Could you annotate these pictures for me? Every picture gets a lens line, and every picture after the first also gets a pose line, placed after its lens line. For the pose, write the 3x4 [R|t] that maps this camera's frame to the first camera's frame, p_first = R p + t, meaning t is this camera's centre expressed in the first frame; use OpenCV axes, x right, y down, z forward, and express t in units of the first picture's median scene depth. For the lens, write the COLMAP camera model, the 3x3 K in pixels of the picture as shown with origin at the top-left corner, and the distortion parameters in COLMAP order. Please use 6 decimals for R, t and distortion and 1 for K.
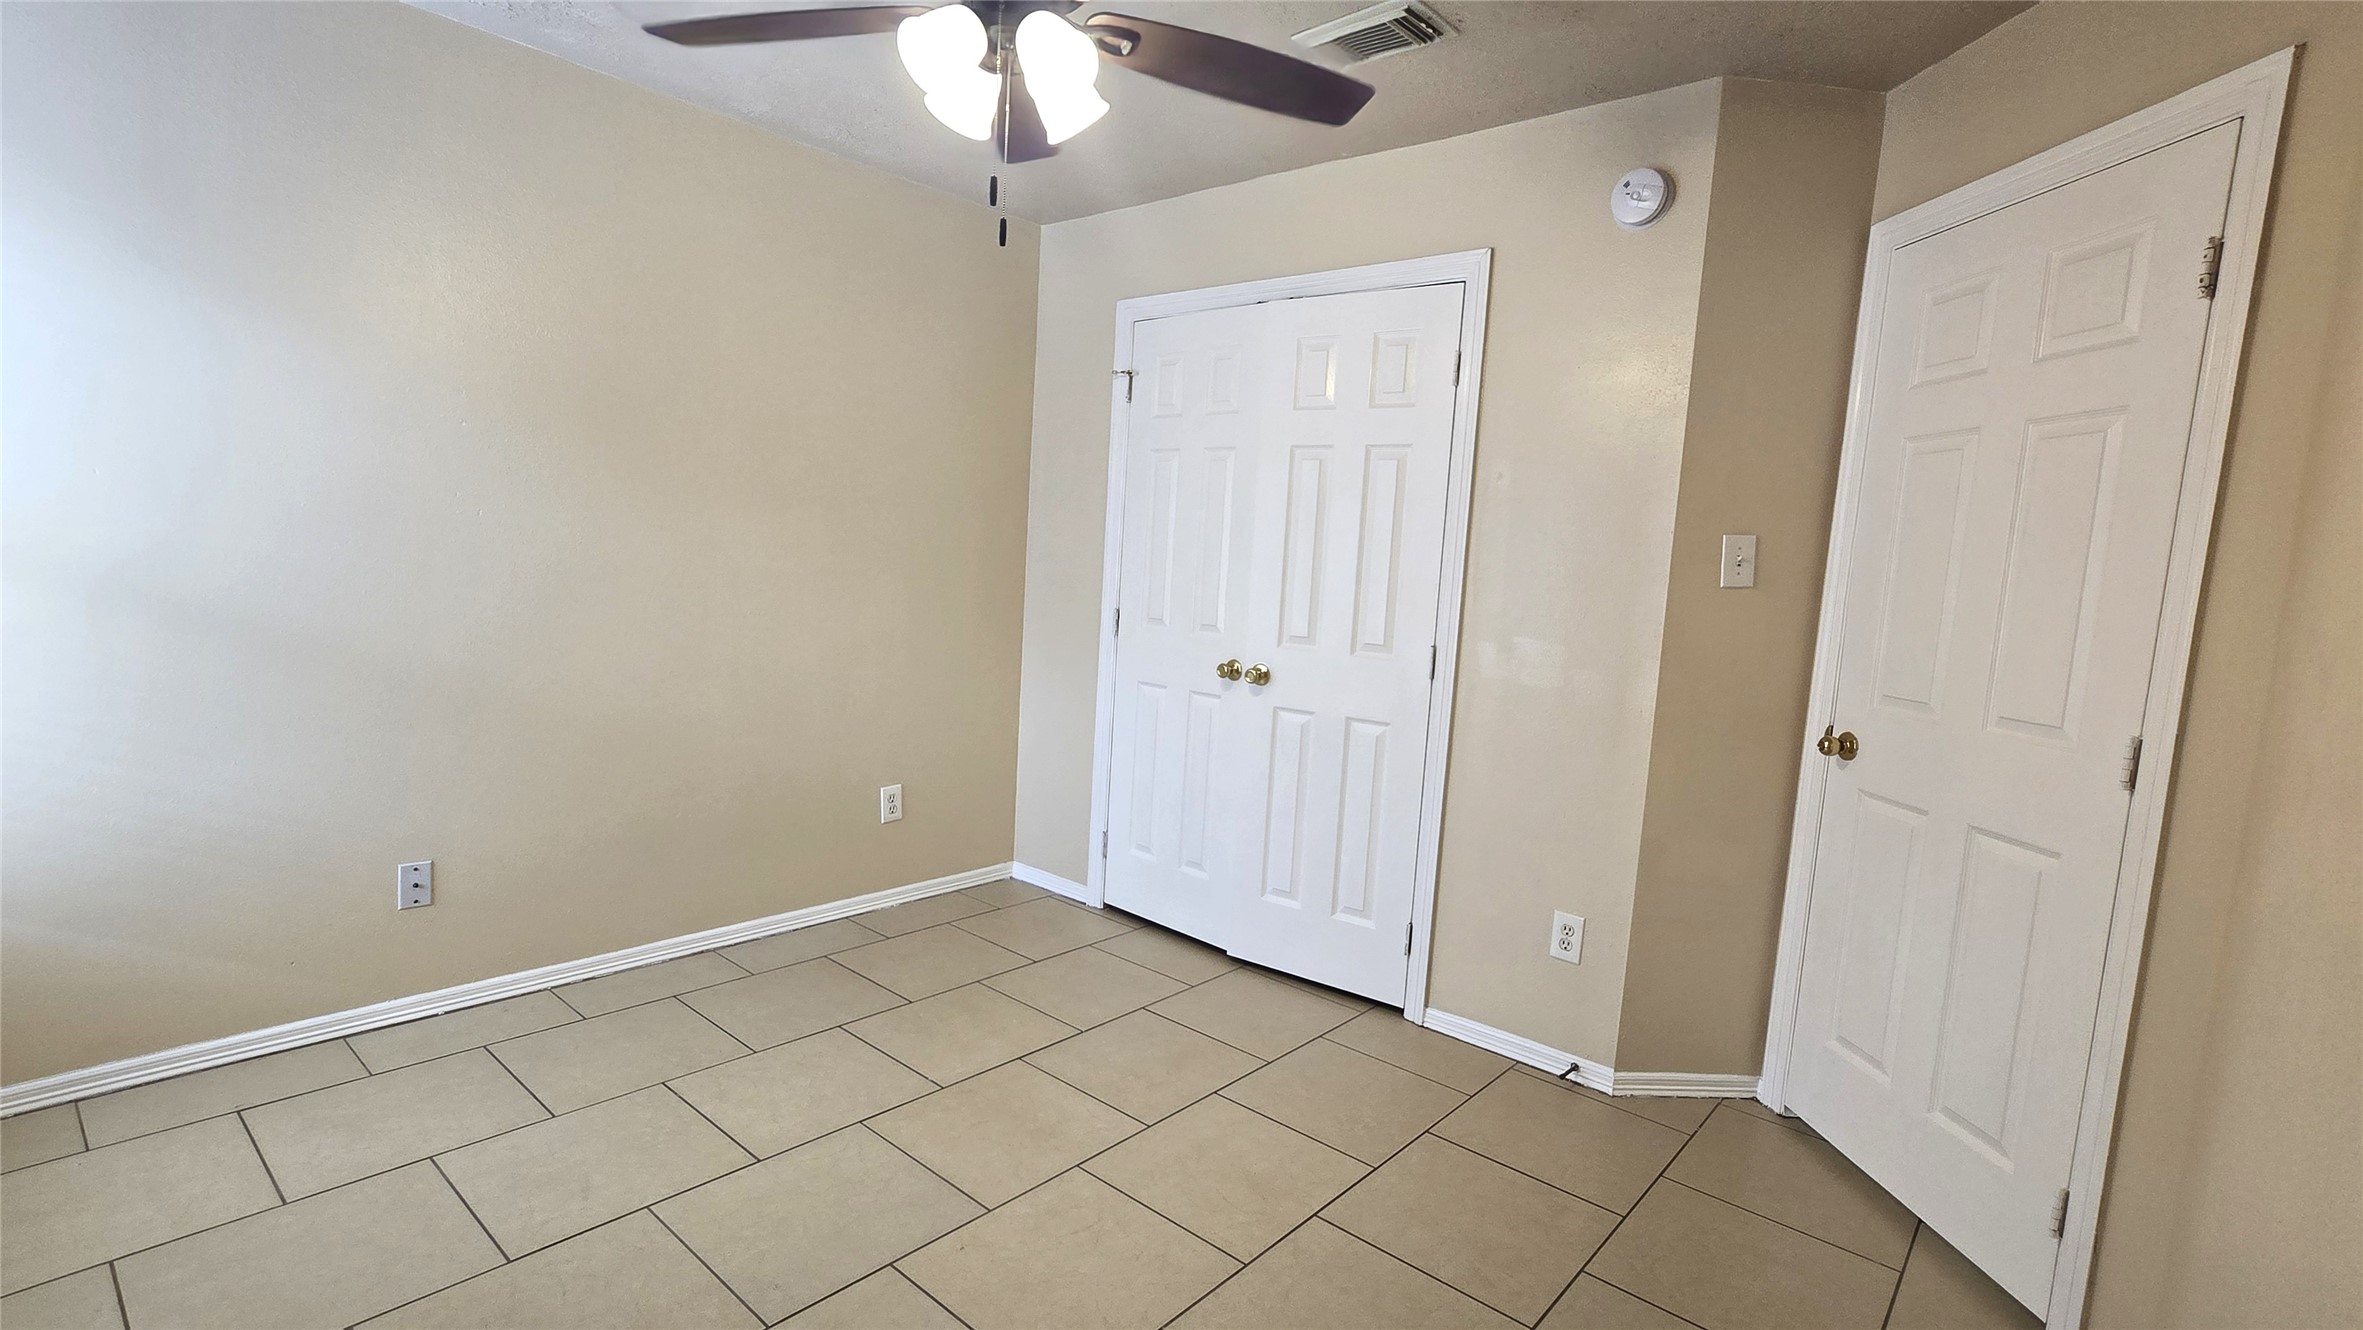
lens RADIAL K [[1086.0, 0, 1194.9], [0, 1086.0, 674.8], [0, 0, 1]] dist [-0.003604, 0.000307]
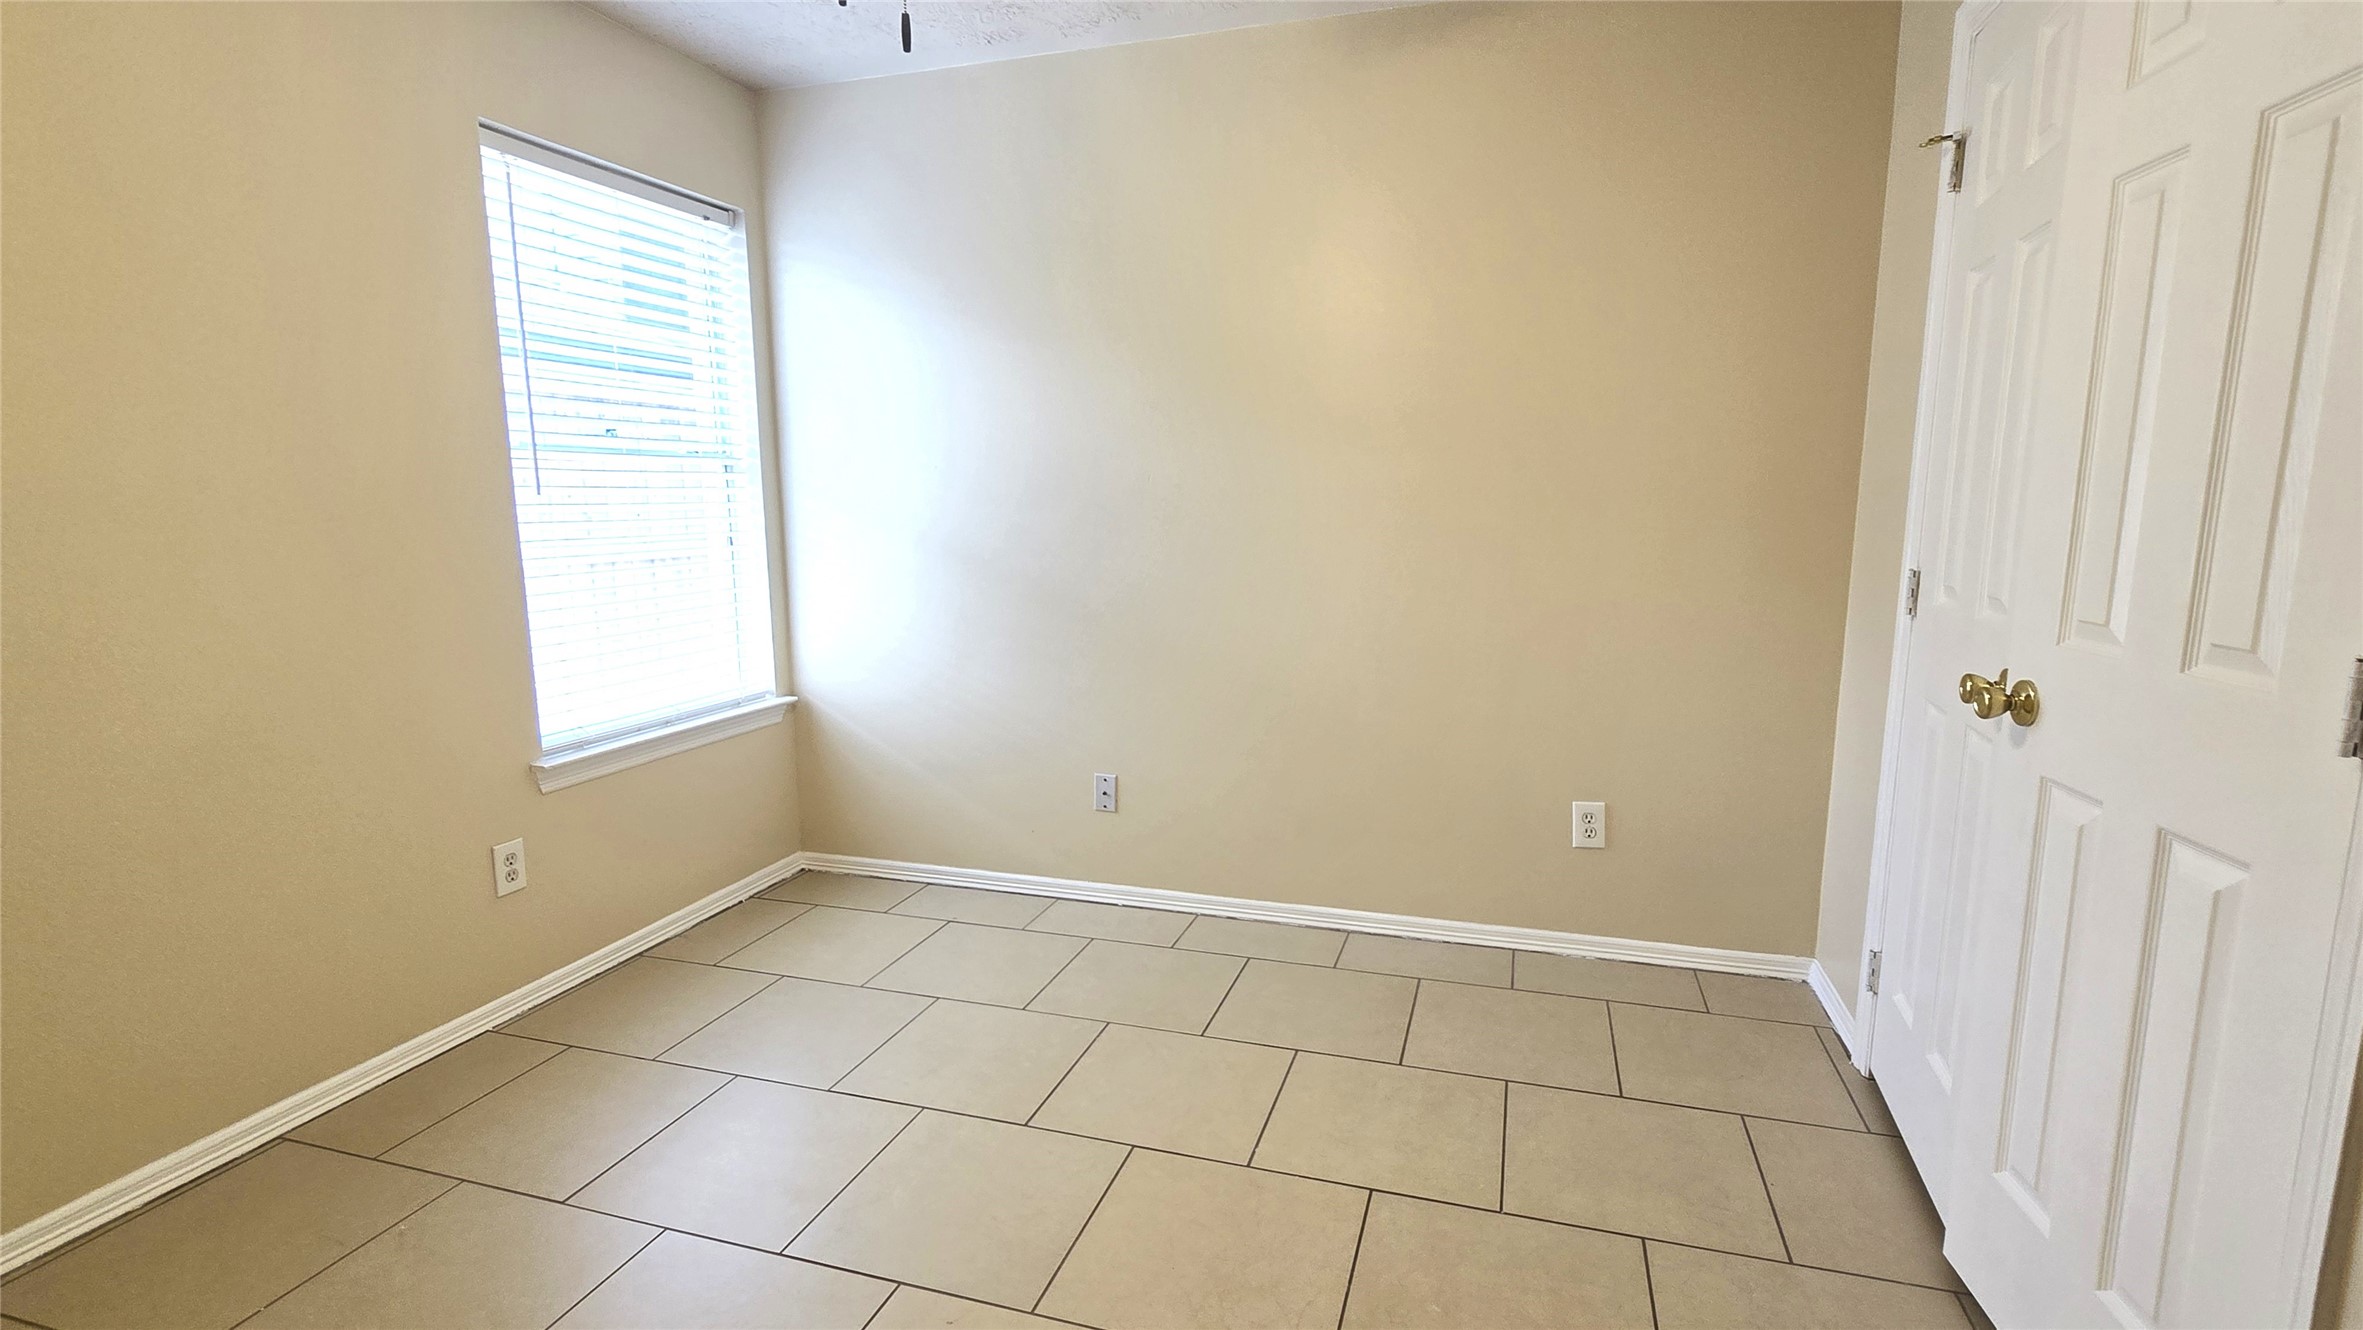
lens RADIAL K [[1086.0, 0, 1194.9], [0, 1086.0, 674.8], [0, 0, 1]] dist [-0.003604, 0.000307]
pose [[0.398786, 0.083411, -0.913243, 0.343889], [-0.074251, 0.995522, 0.058503, -0.012822], [0.914033, 0.044479, 0.403194, 0.491266]]
